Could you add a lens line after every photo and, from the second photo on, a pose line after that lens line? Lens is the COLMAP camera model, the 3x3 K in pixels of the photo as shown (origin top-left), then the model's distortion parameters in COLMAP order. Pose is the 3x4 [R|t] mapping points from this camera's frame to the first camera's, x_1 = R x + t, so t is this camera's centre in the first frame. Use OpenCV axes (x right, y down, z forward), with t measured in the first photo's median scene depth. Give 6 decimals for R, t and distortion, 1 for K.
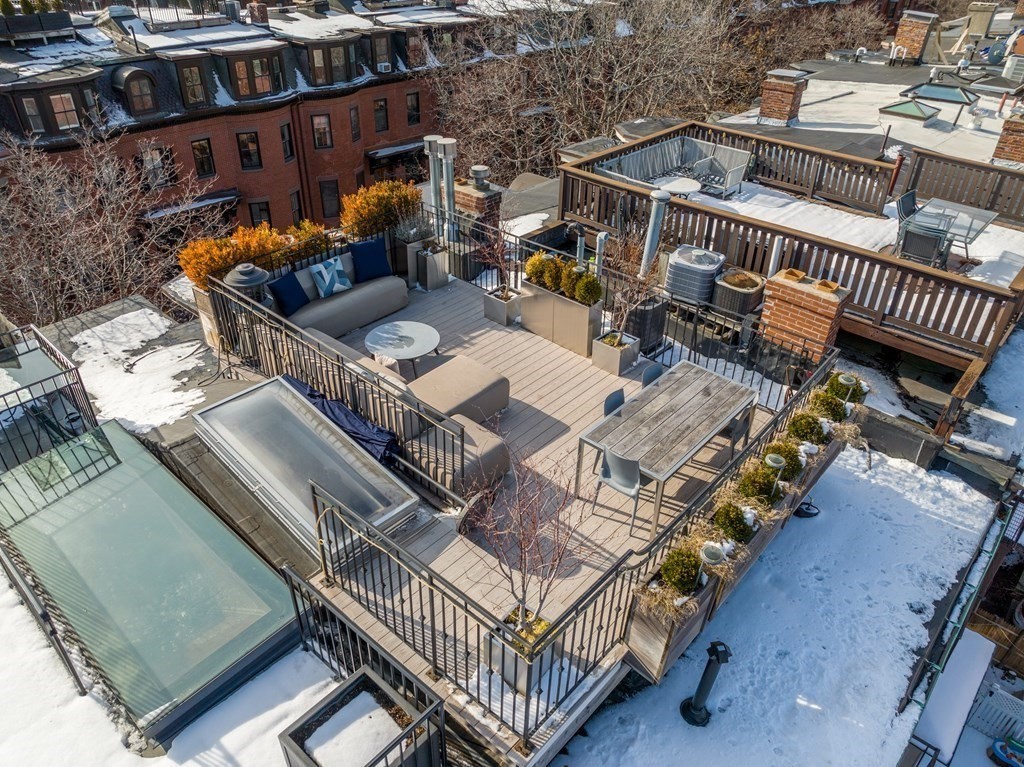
lens RADIAL K [[719.8, 0, 511.8], [0, 719.8, 382.6], [0, 0, 1]] dist [-0.048534, 0.024279]
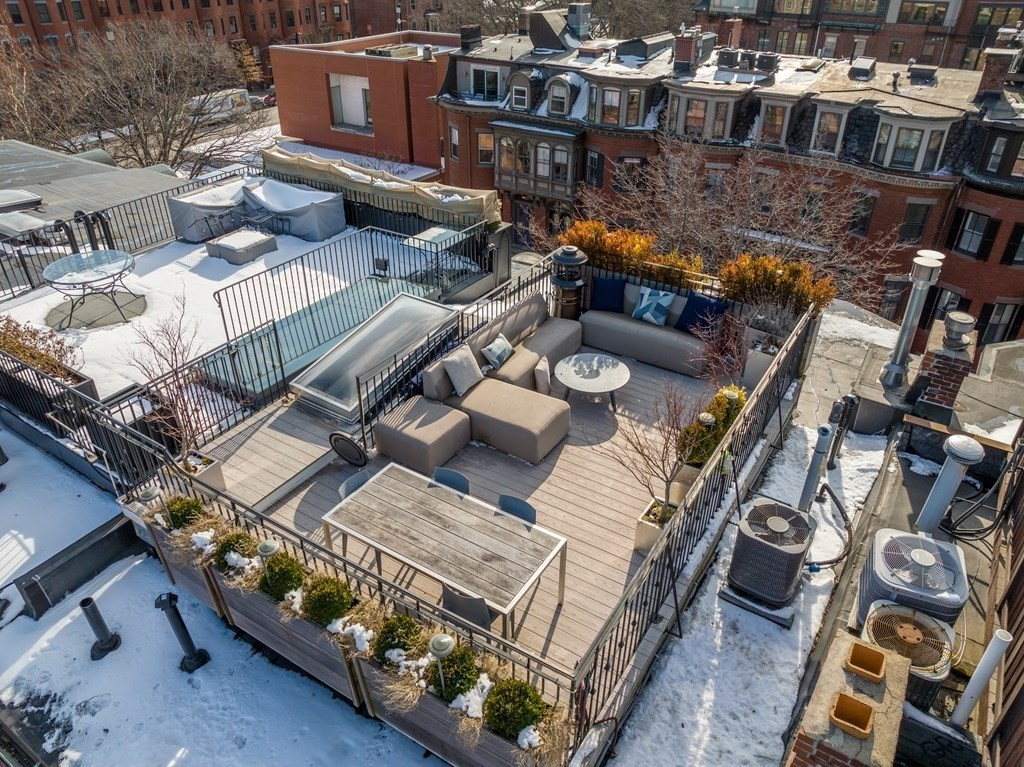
lens RADIAL K [[719.8, 0, 513.1], [0, 719.8, 381.9], [0, 0, 1]] dist [-0.048534, 0.024279]
pose [[0.163078, 0.499068, -0.851080, 0.646215], [-0.545686, 0.764299, 0.343619, -0.311936], [0.821969, 0.408385, 0.396975, 0.486314]]
